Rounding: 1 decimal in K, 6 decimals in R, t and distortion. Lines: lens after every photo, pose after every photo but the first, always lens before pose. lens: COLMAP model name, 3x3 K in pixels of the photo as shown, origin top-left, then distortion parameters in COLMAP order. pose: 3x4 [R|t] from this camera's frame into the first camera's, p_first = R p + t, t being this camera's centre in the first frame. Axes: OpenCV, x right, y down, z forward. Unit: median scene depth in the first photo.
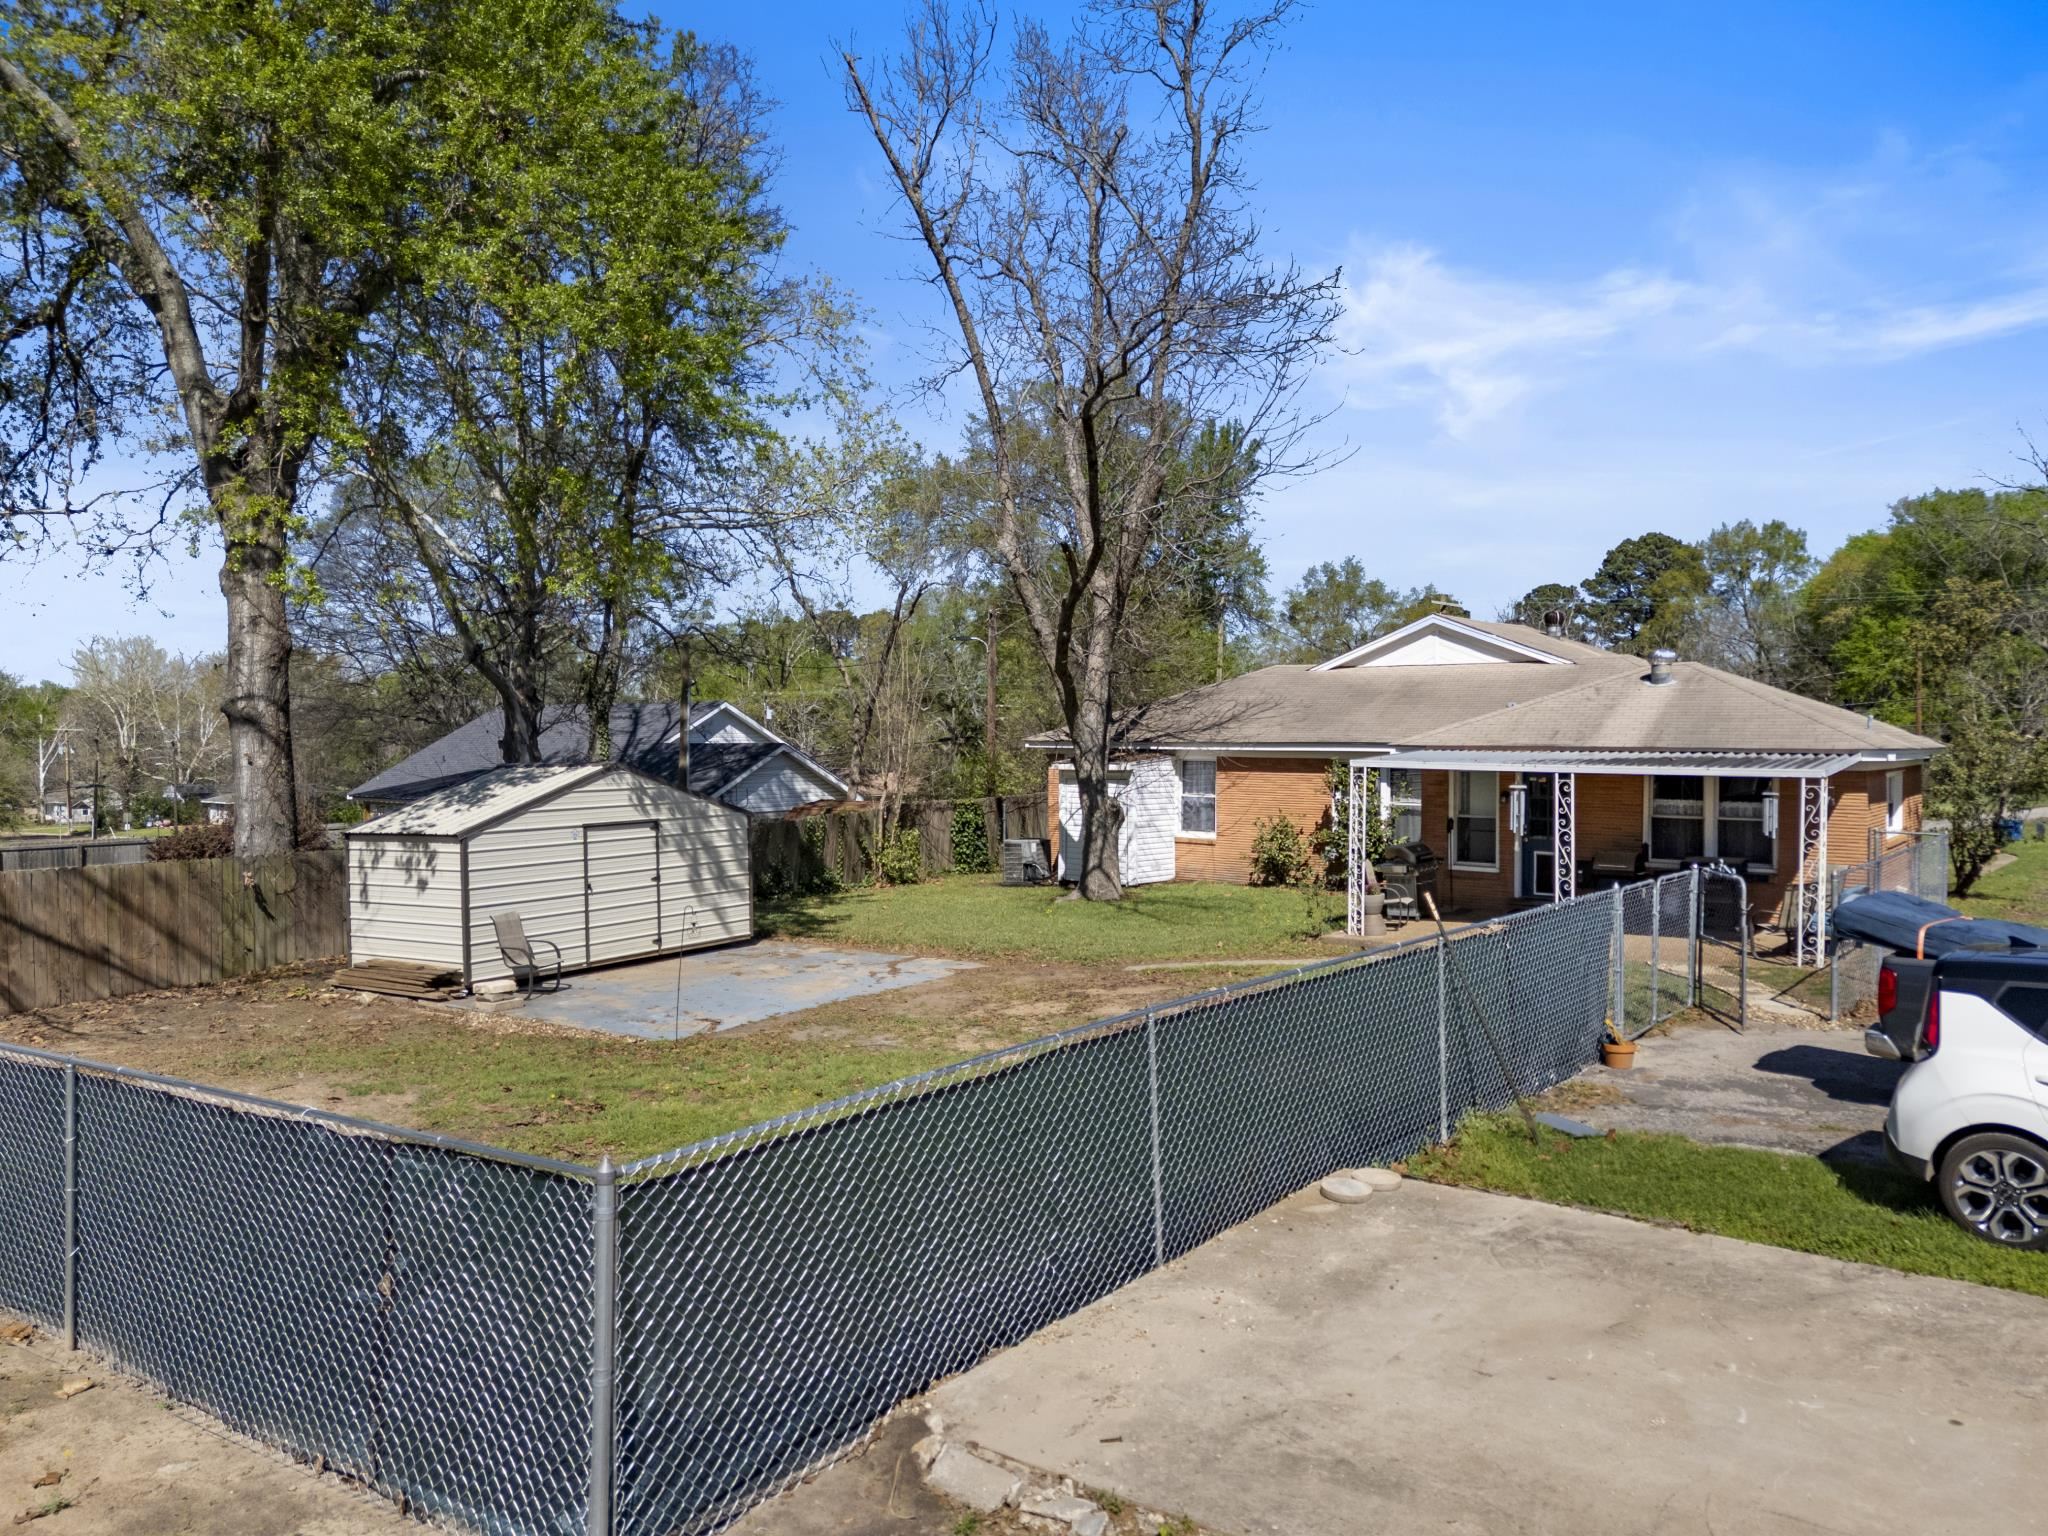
lens RADIAL K [[1570.9, 0, 979.1], [0, 1570.9, 769.9], [0, 0, 1]] dist [0.076342, -0.084172]
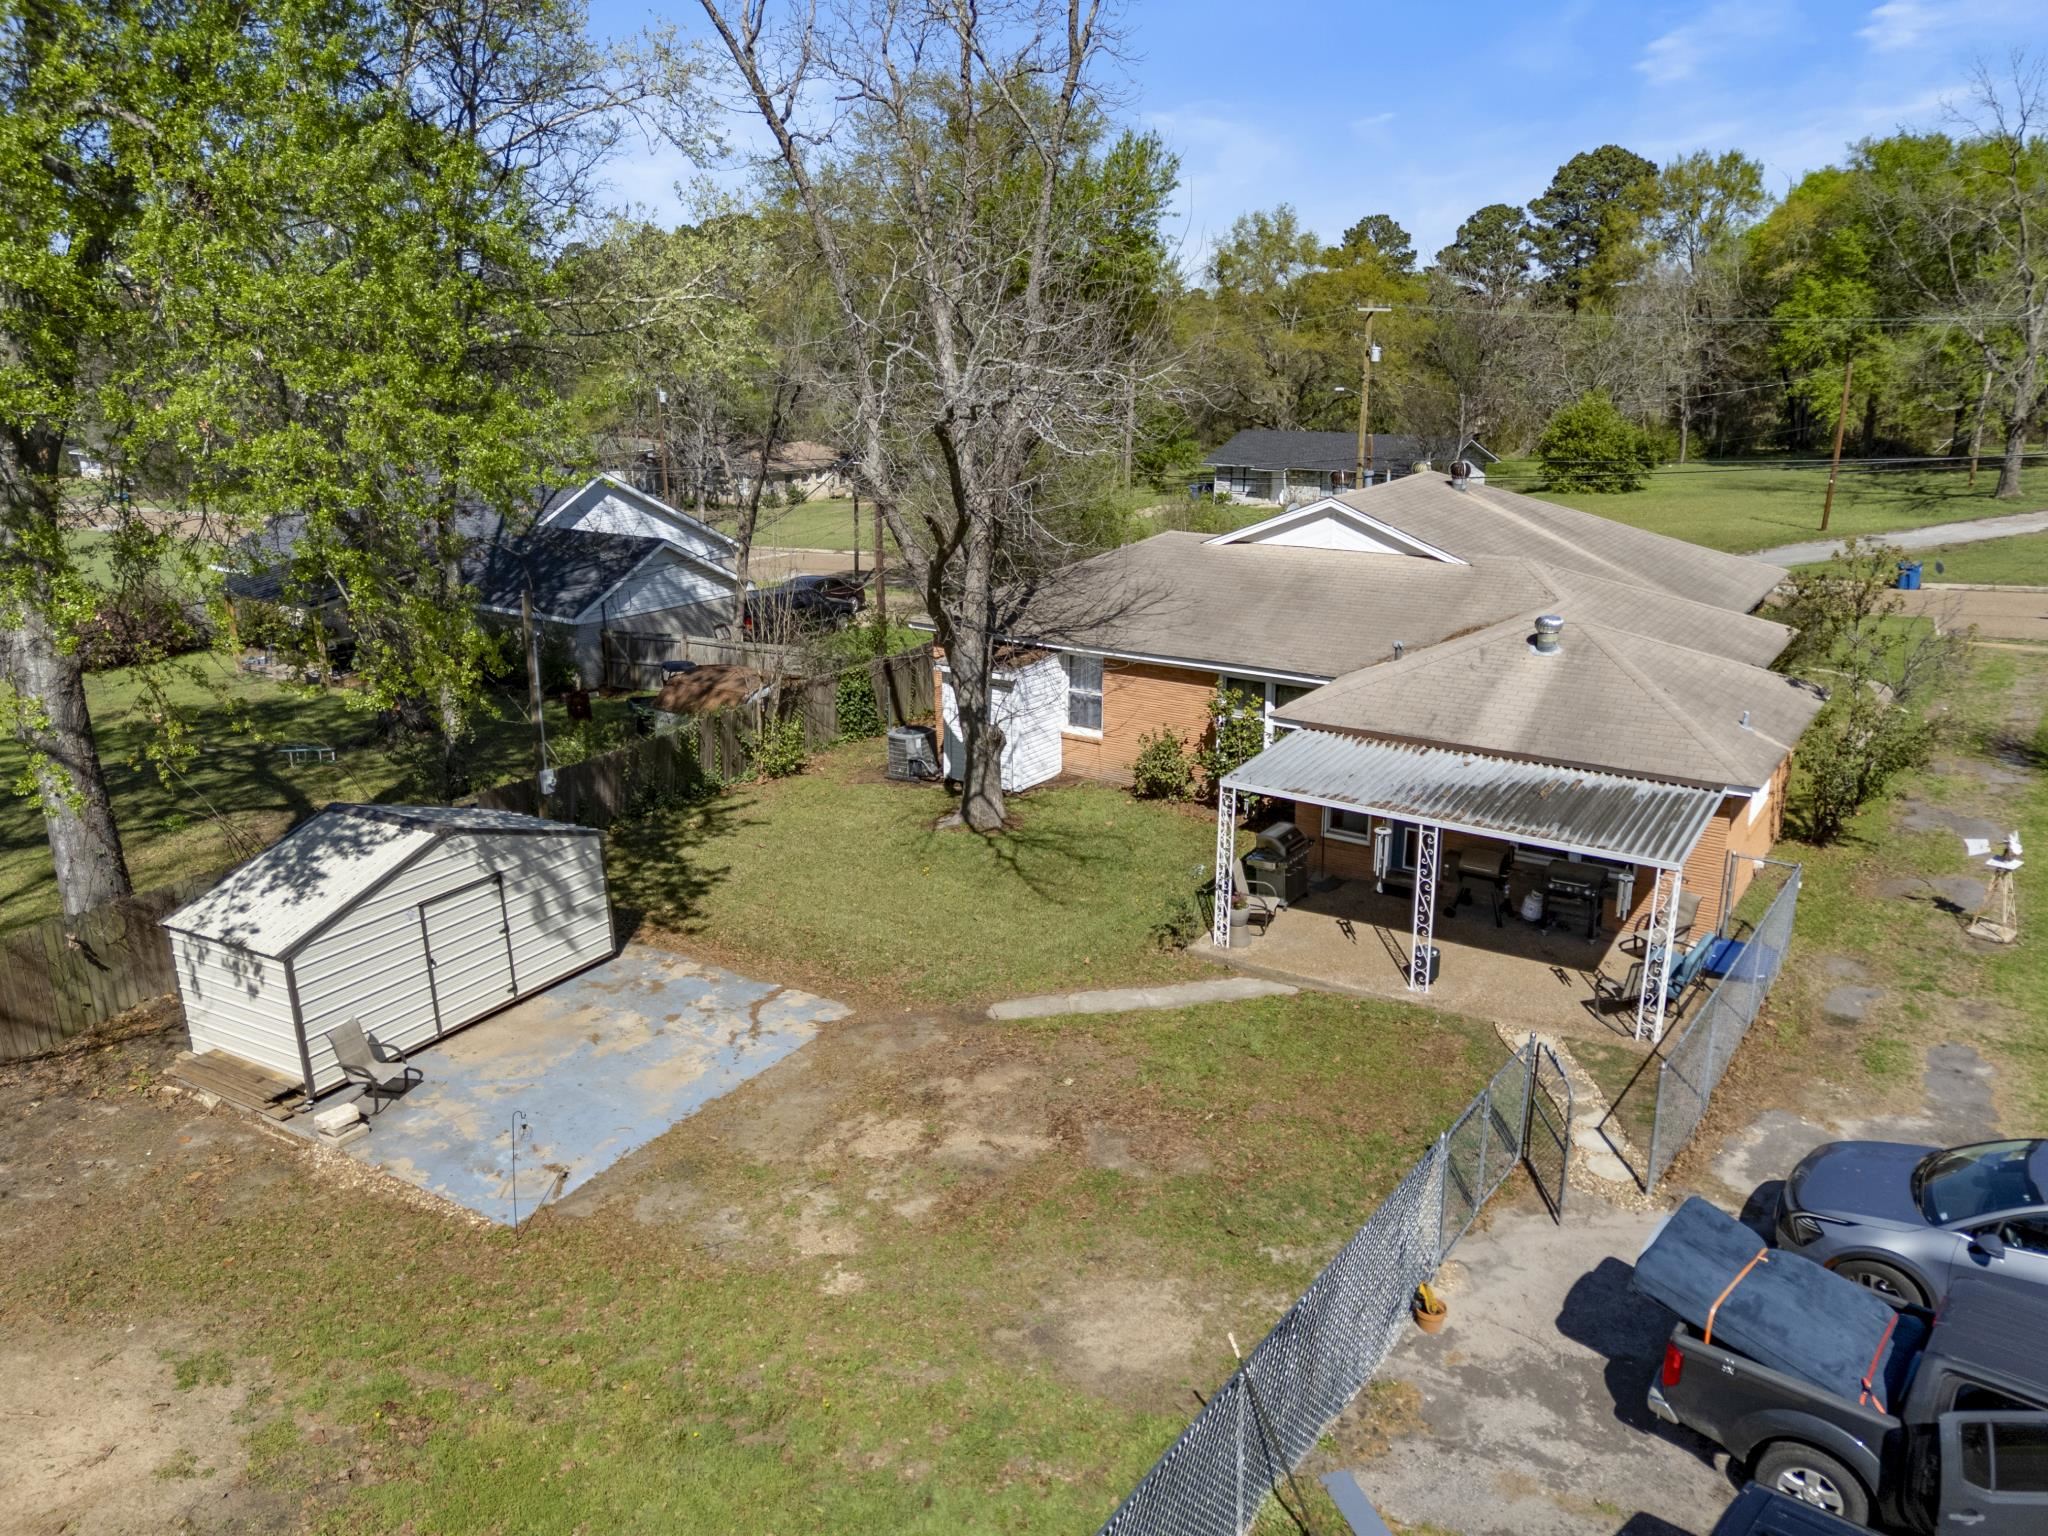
lens RADIAL K [[1571.3, 0, 1007.8], [0, 1571.3, 759.8], [0, 0, 1]] dist [0.077870, -0.073338]
pose [[0.998288, -0.029360, 0.050587, 0.040974], [0.013565, 0.957525, 0.288033, -0.224680], [-0.056895, -0.286853, 0.956284, 0.059751]]
